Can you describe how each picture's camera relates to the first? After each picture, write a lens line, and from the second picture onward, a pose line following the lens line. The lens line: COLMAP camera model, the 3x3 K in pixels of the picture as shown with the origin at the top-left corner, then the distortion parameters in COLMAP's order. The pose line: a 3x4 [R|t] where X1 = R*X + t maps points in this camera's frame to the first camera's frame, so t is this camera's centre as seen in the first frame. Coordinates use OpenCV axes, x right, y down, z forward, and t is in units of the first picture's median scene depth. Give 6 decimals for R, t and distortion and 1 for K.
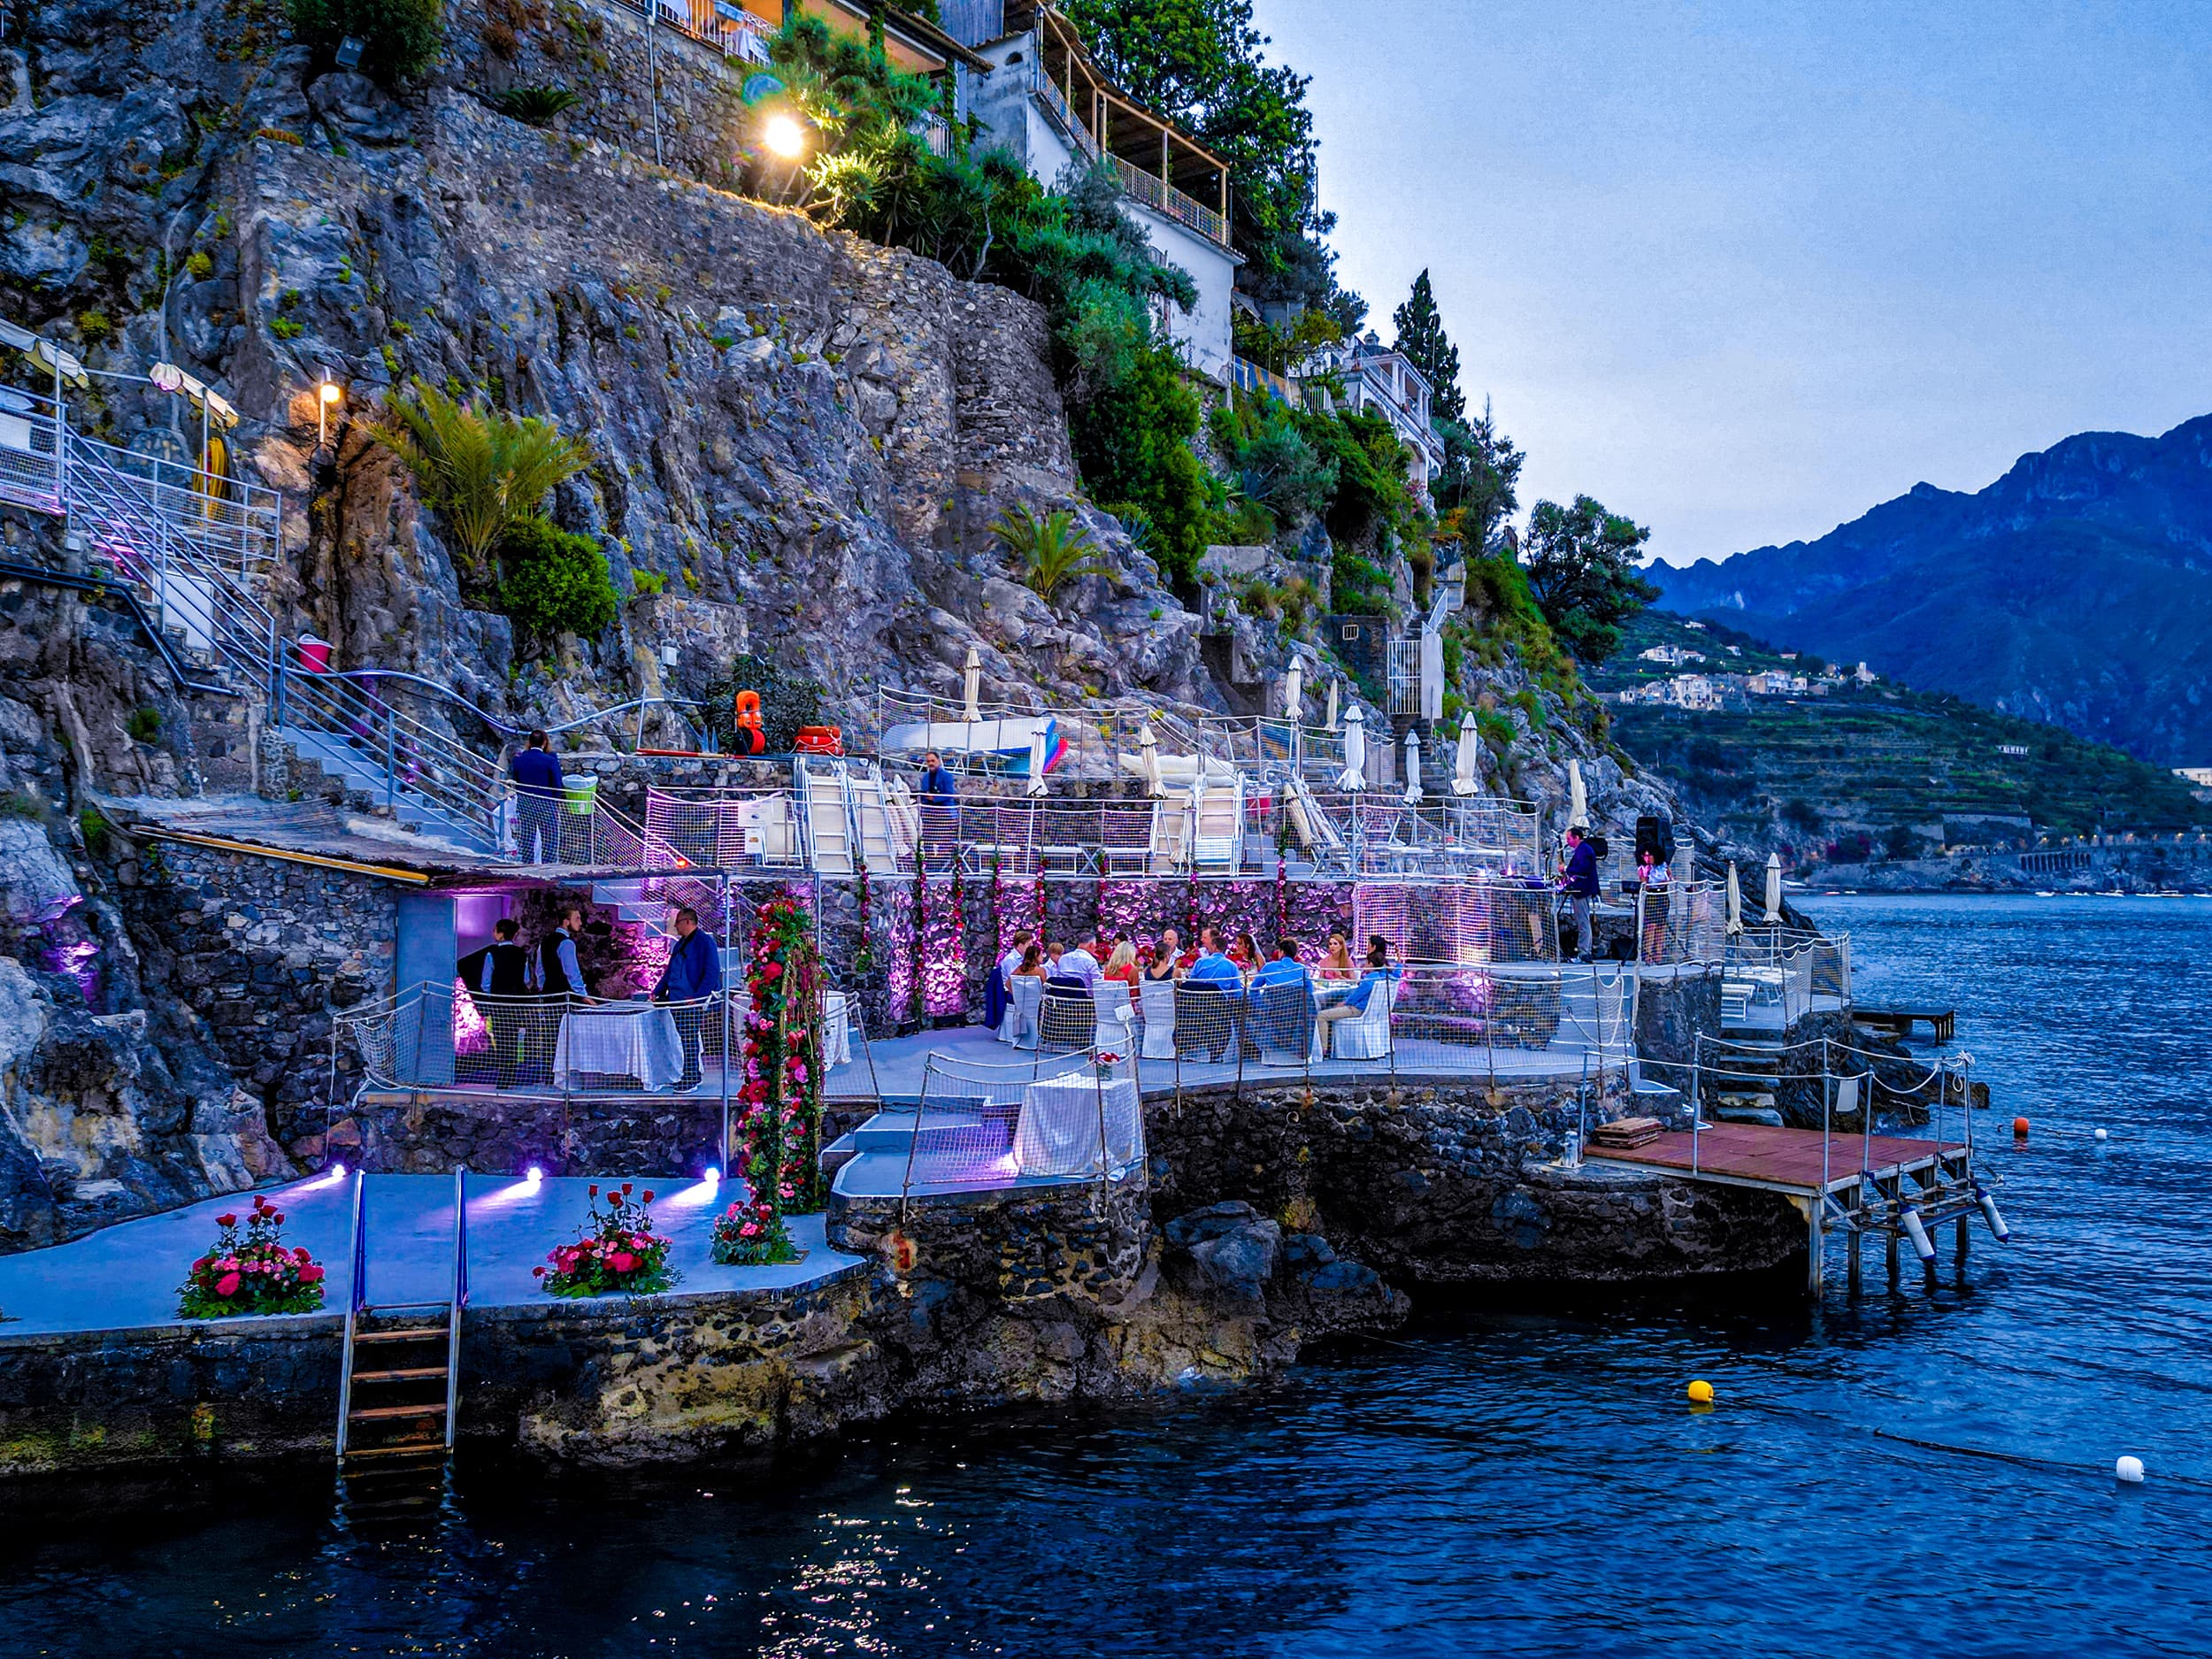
lens RADIAL K [[1816.2, 0, 1104.0], [0, 1816.2, 839.7], [0, 0, 1]] dist [0.090640, -0.107197]
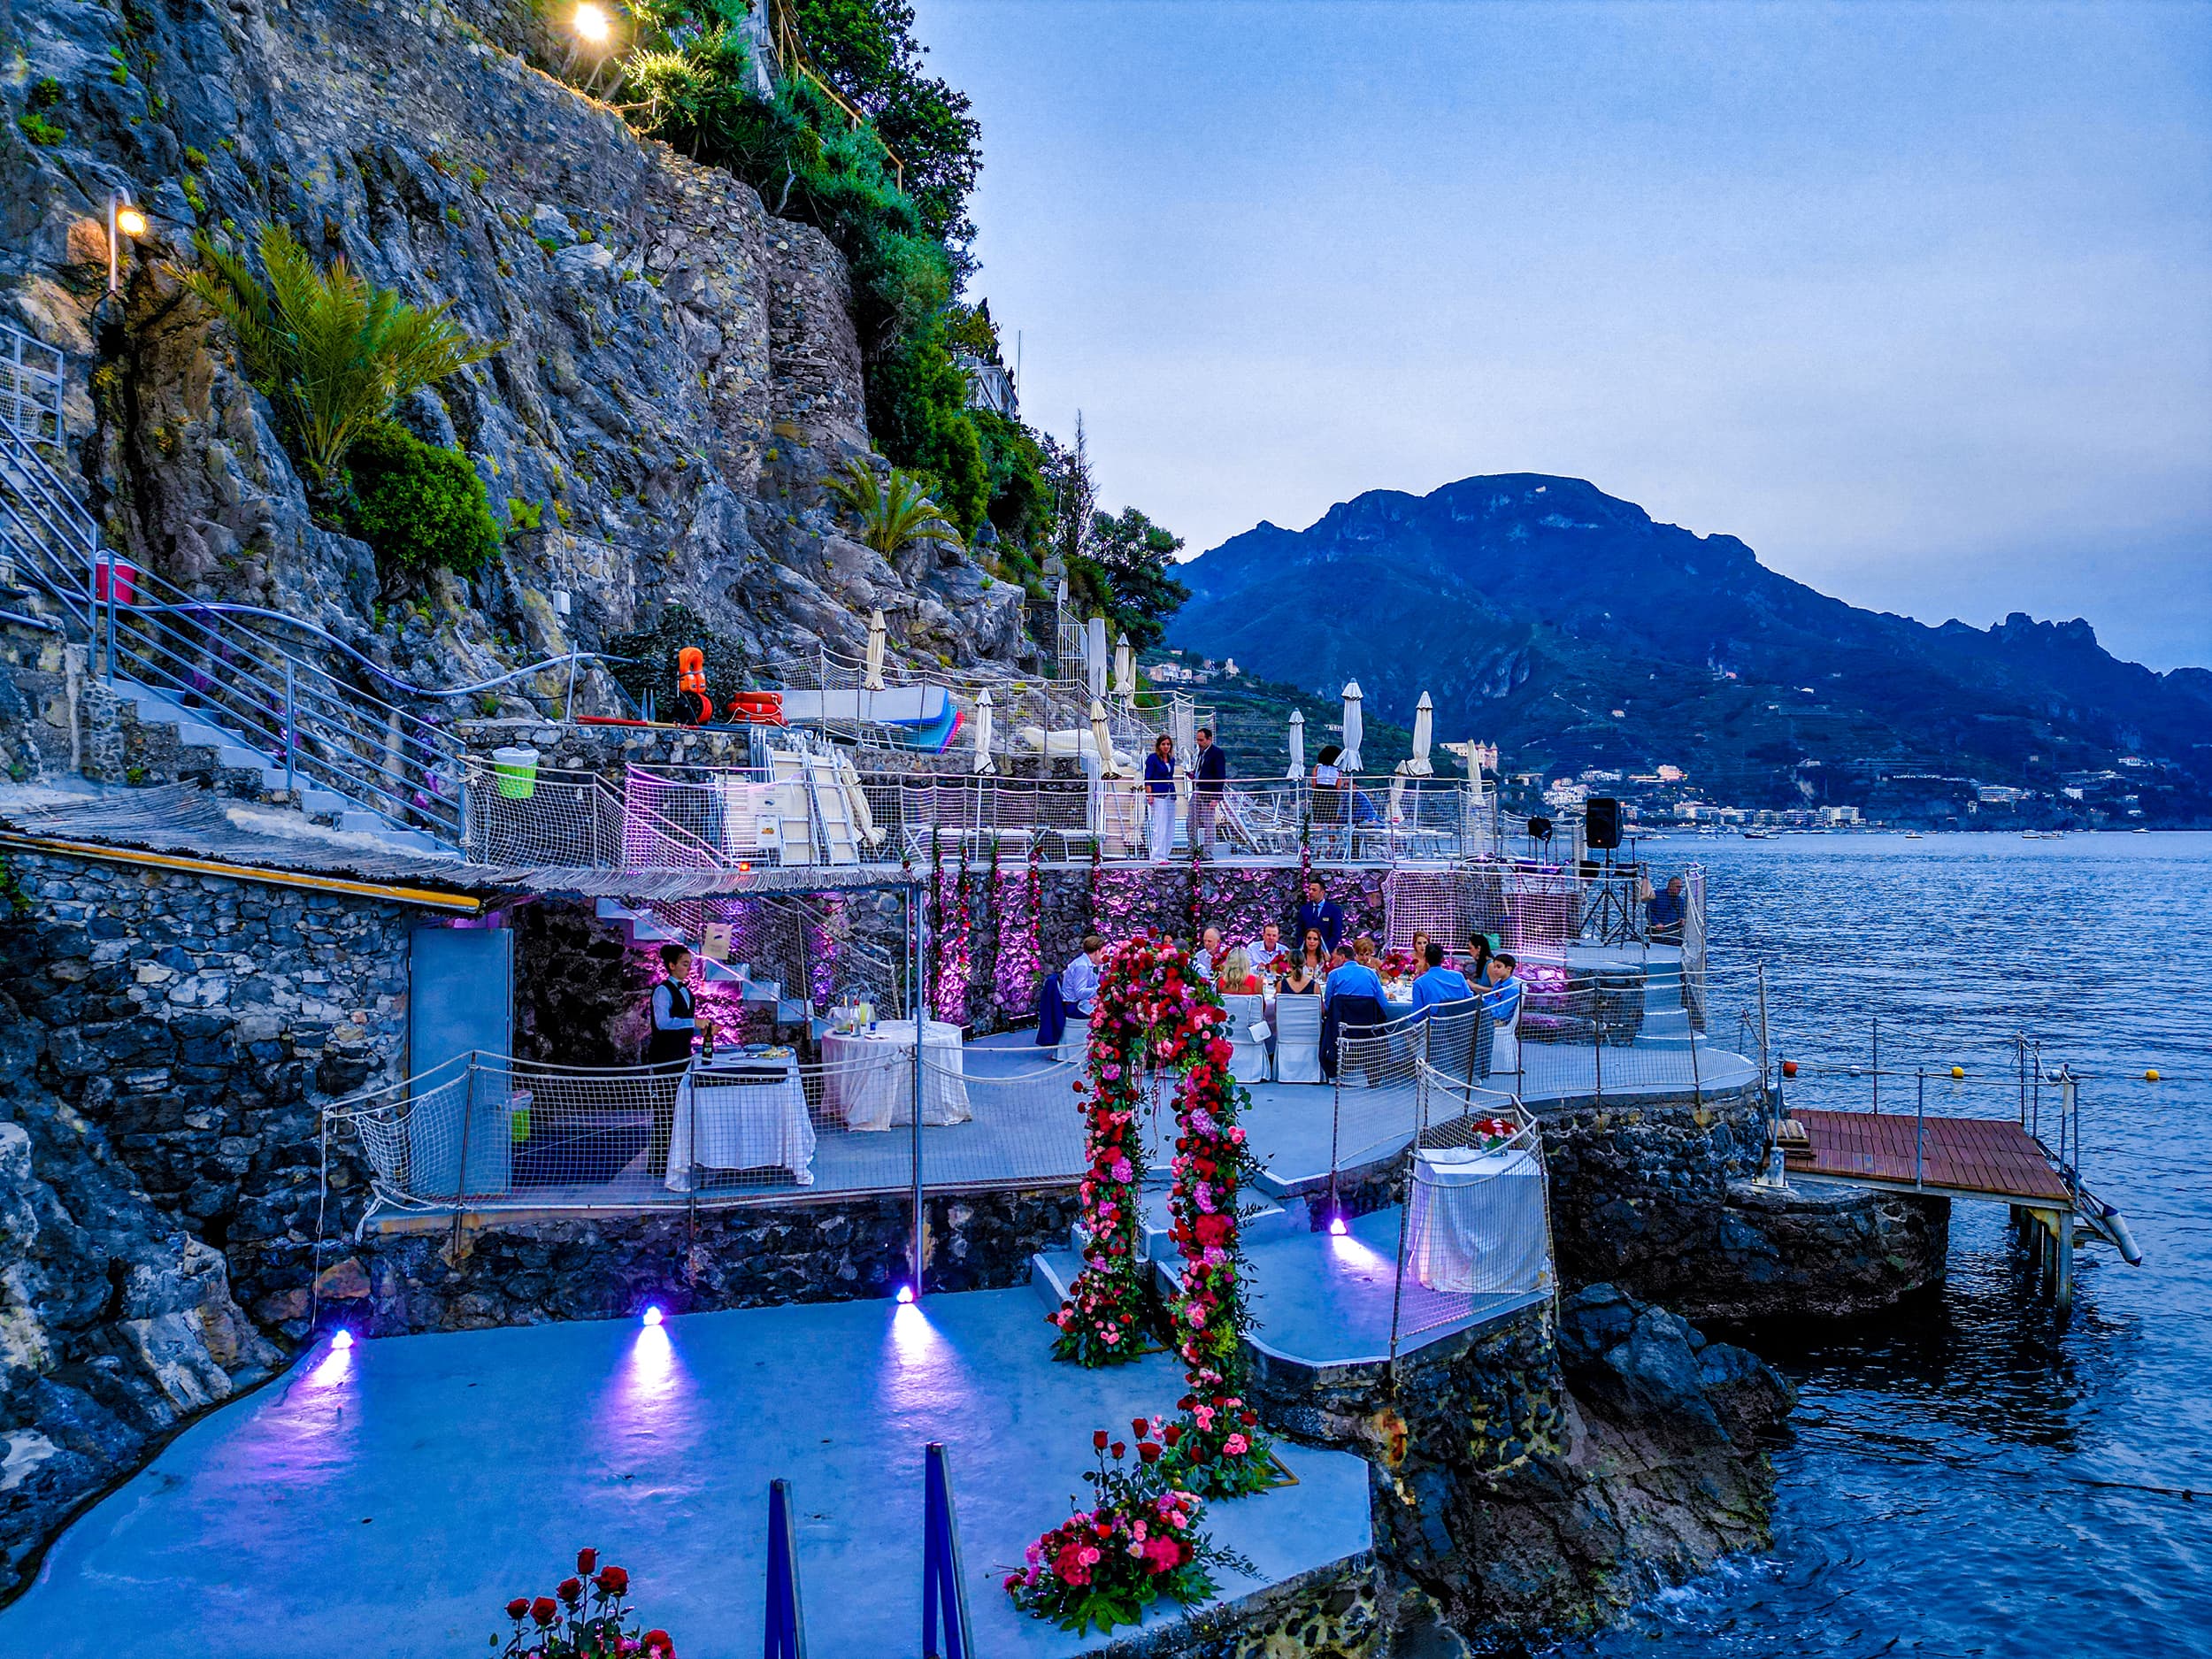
lens RADIAL K [[1532.7, 0, 1105.2], [0, 1532.7, 833.8], [0, 0, 1]] dist [0.062331, -0.045320]
pose [[0.951687, -0.006908, 0.306991, -0.247308], [-0.000798, 0.999688, 0.024969, -0.015210], [-0.307068, -0.024008, 0.951385, 0.287219]]
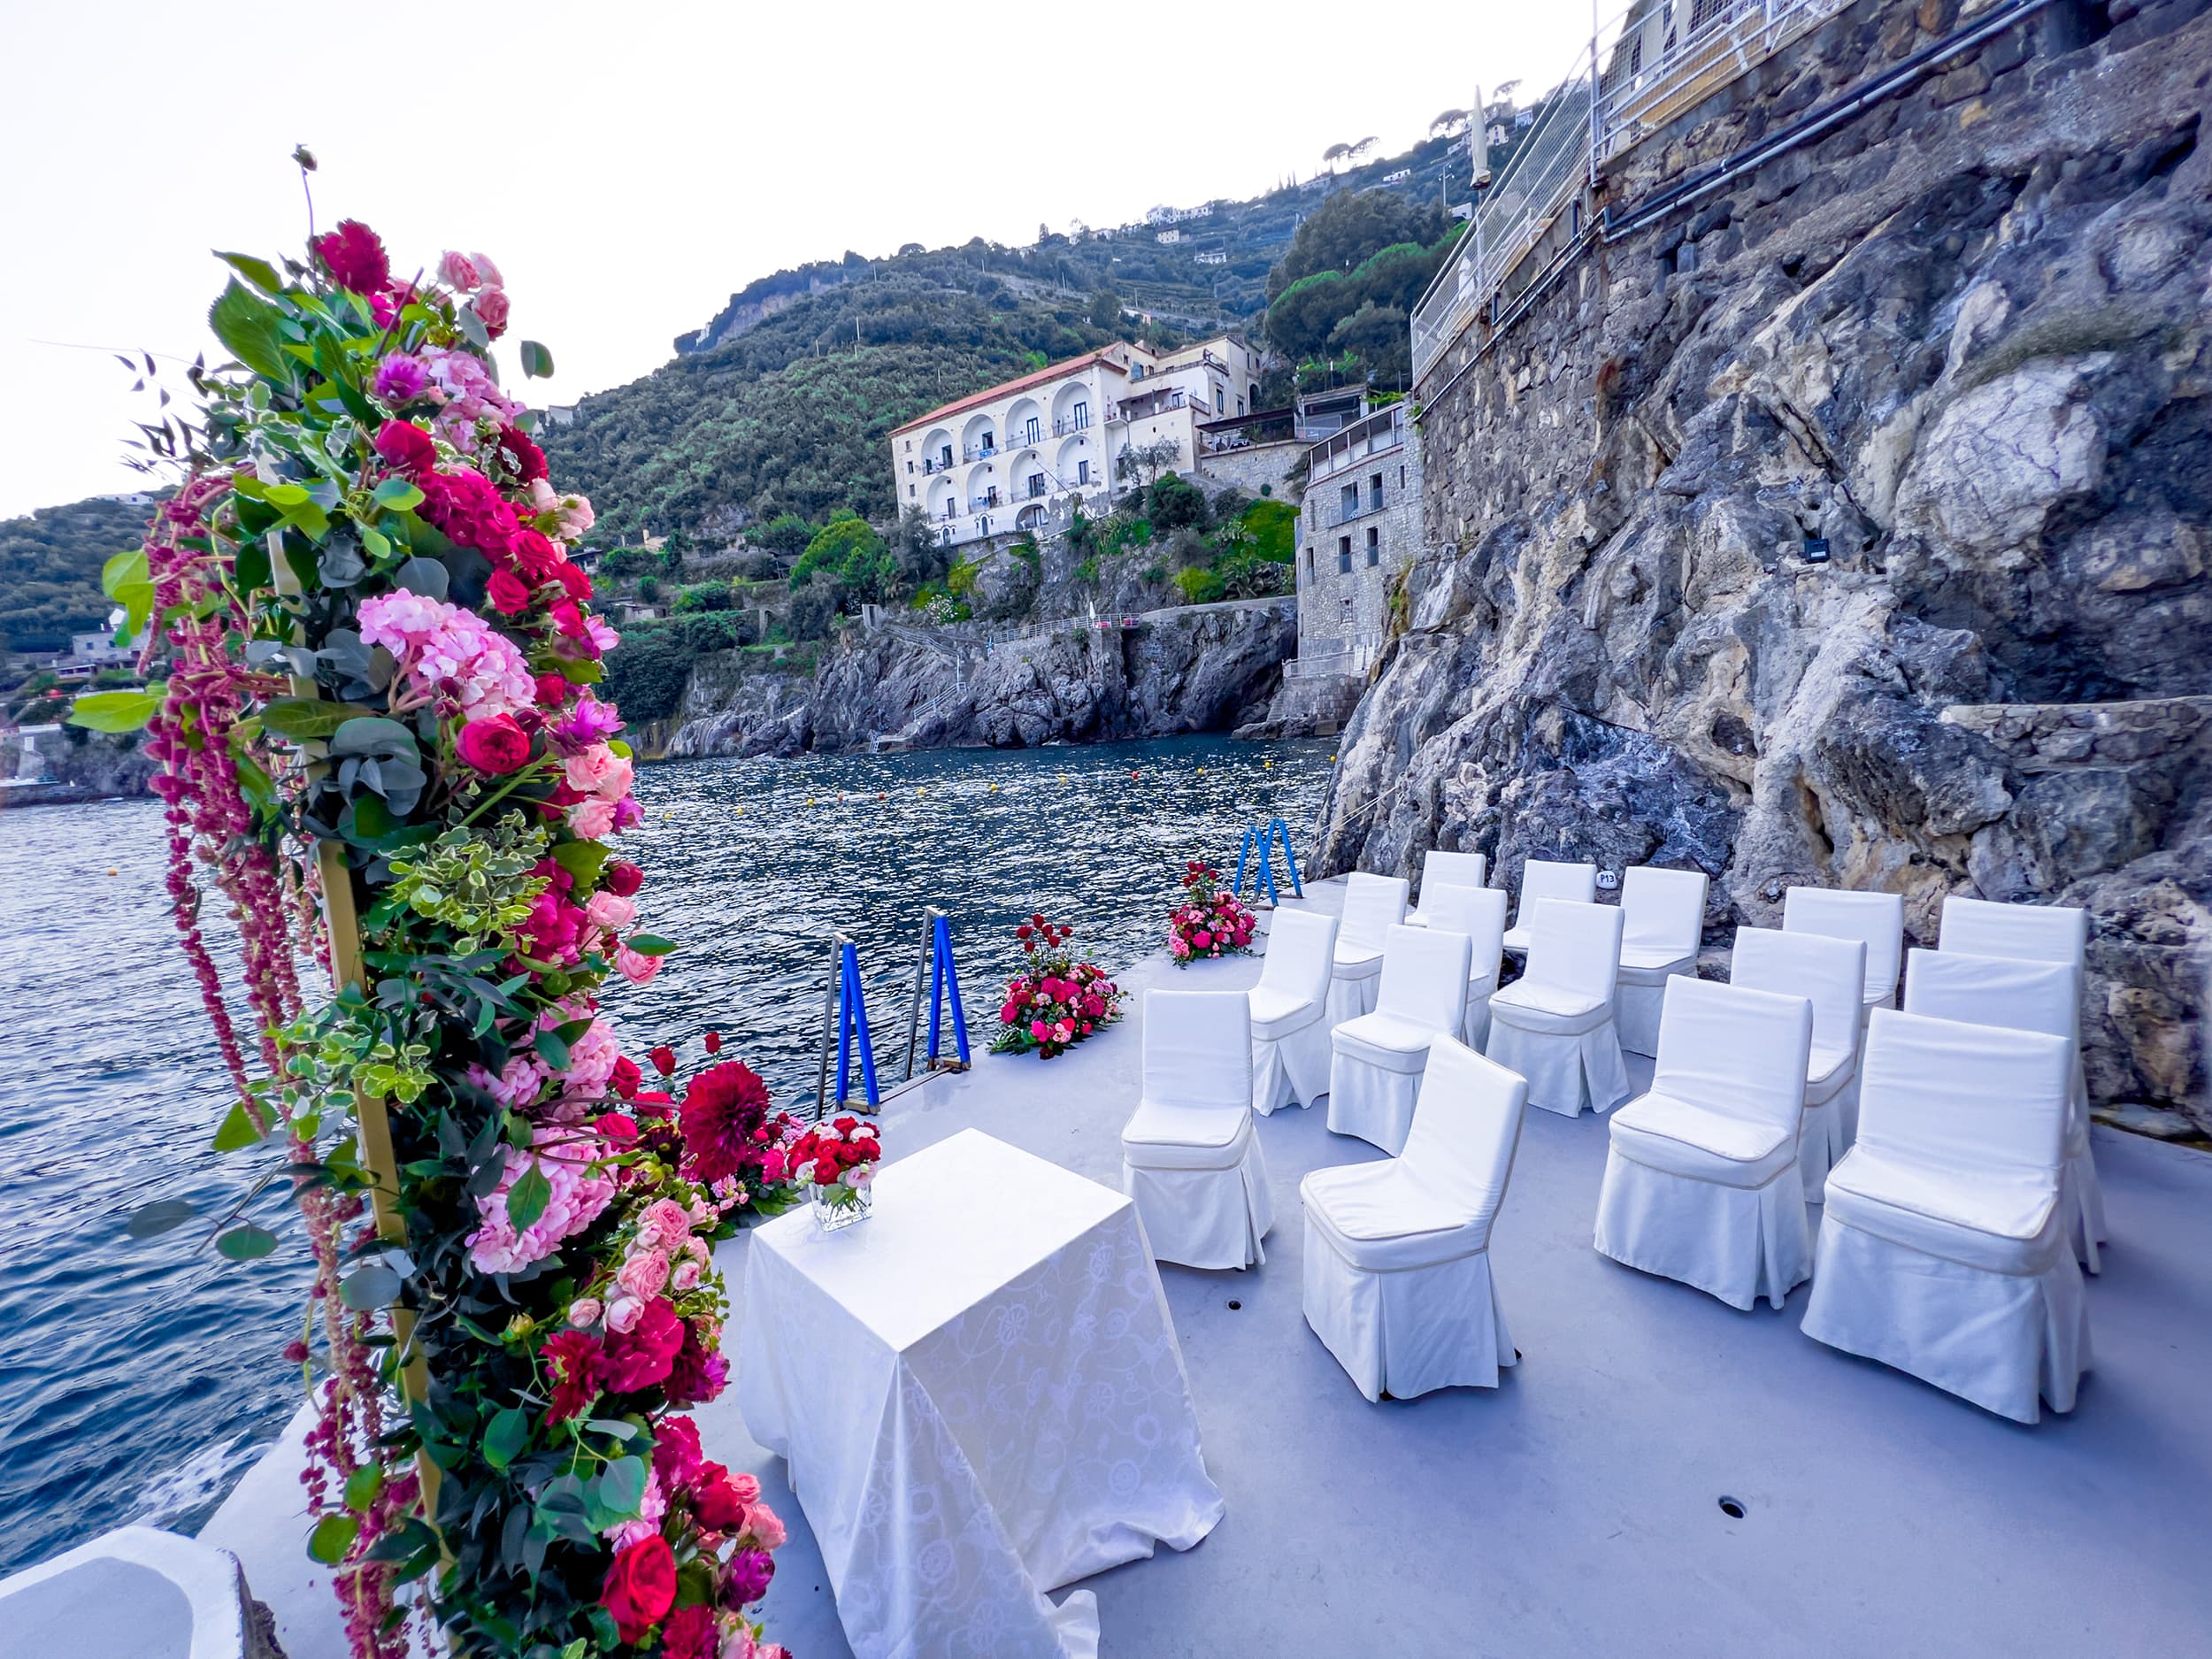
lens RADIAL K [[888.8, 0, 1101.9], [0, 888.8, 819.9], [0, 0, 1]] dist [0.002721, 0.000432]
pose [[-0.748476, 0.139470, -0.648330, -0.109984], [0.088322, 0.989890, 0.110983, 0.053620], [0.657254, 0.025806, -0.753227, 0.740820]]
